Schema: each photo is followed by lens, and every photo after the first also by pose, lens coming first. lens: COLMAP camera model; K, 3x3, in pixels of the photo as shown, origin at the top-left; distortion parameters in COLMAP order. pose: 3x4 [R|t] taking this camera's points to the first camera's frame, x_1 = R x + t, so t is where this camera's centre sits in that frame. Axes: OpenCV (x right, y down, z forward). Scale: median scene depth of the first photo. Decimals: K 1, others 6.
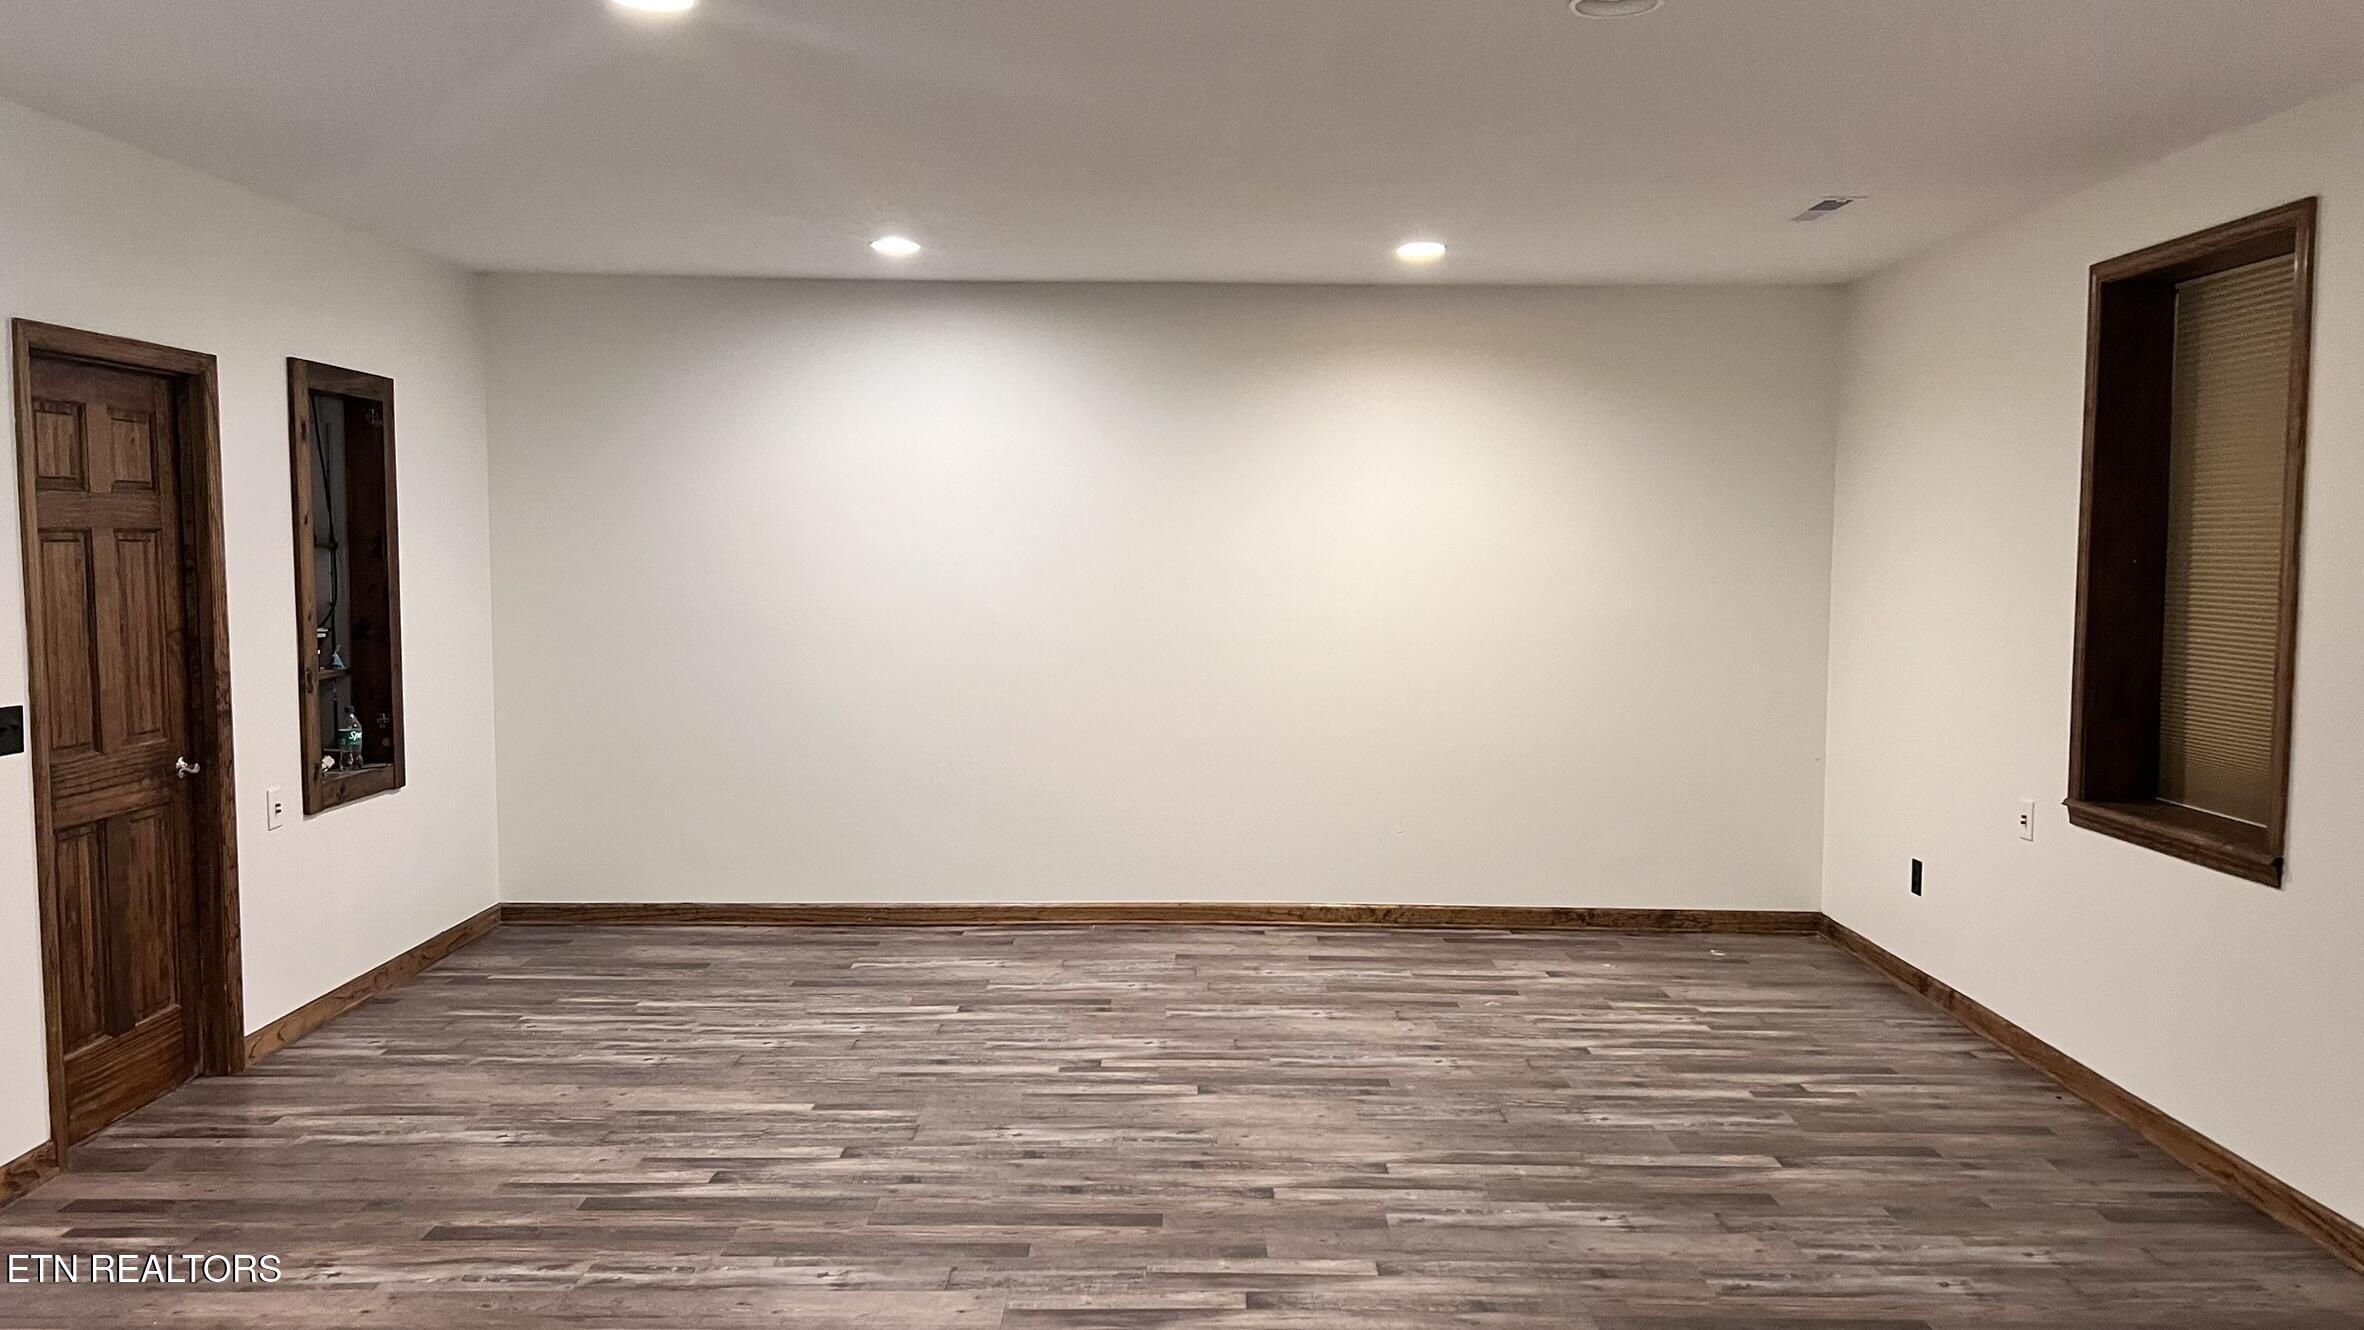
lens RADIAL K [[1772.6, 0, 1182.0], [0, 1772.6, 669.5], [0, 0, 1]] dist [0.049107, -0.052609]
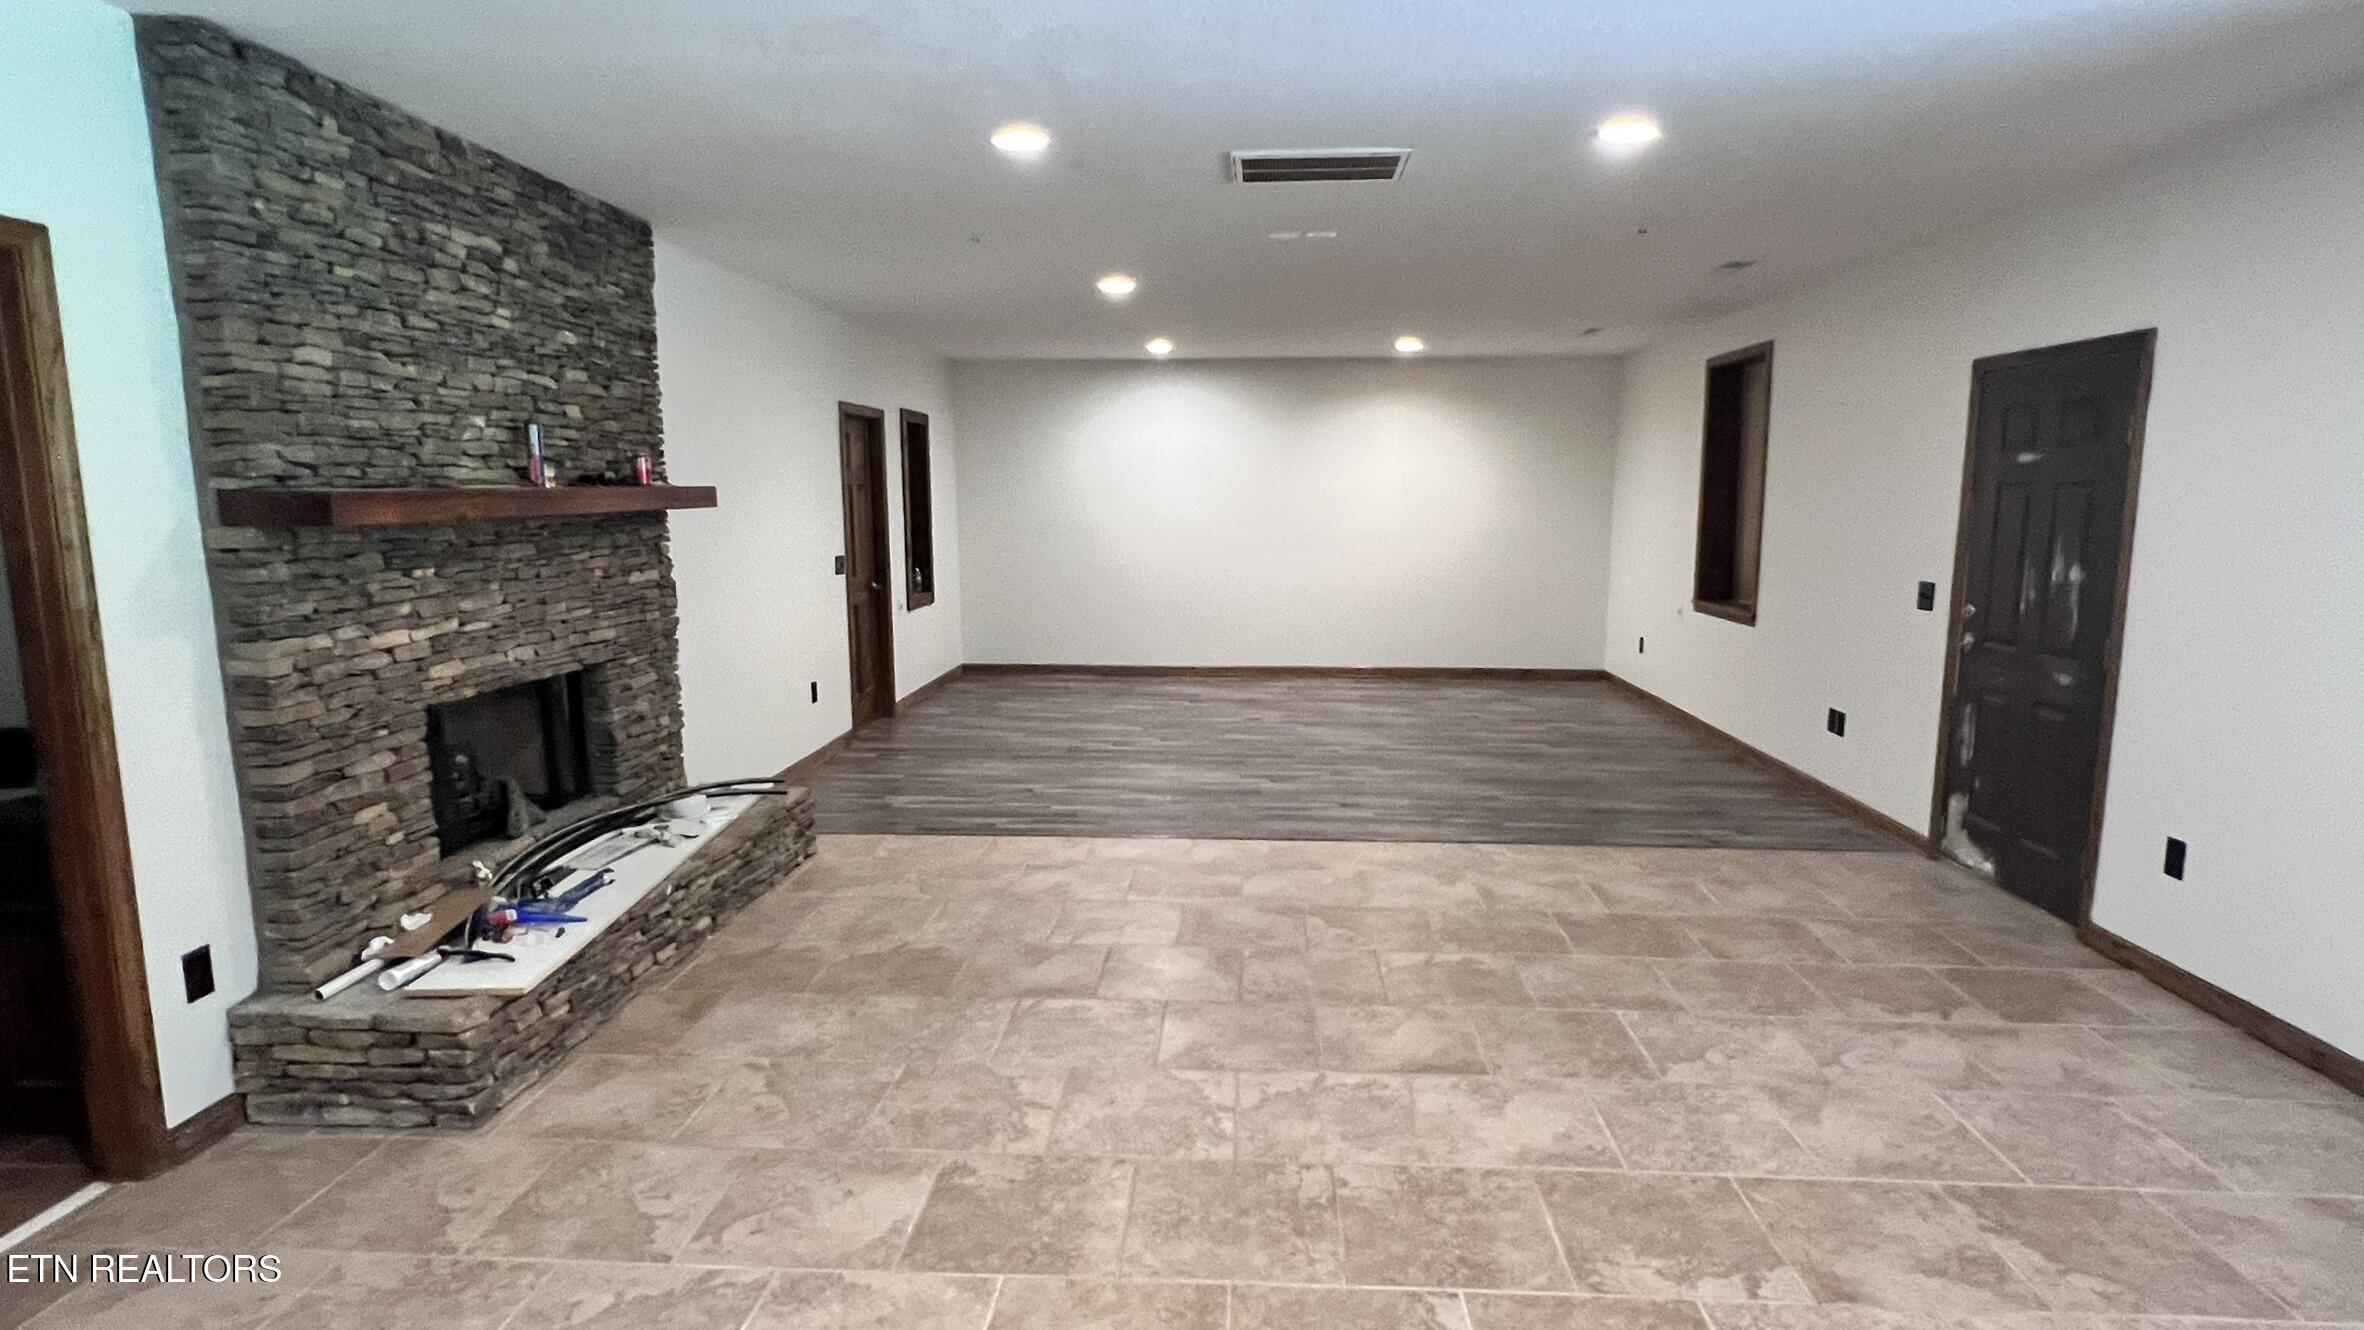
lens RADIAL K [[1230.5, 0, 1183.7], [0, 1230.5, 667.2], [0, 0, 1]] dist [-0.000993, -0.000091]
pose [[0.998398, 0.000021, -0.056590, -0.050923], [0.004094, 0.997353, 0.072599, 0.039509], [0.056442, -0.072714, 0.995754, -0.540380]]
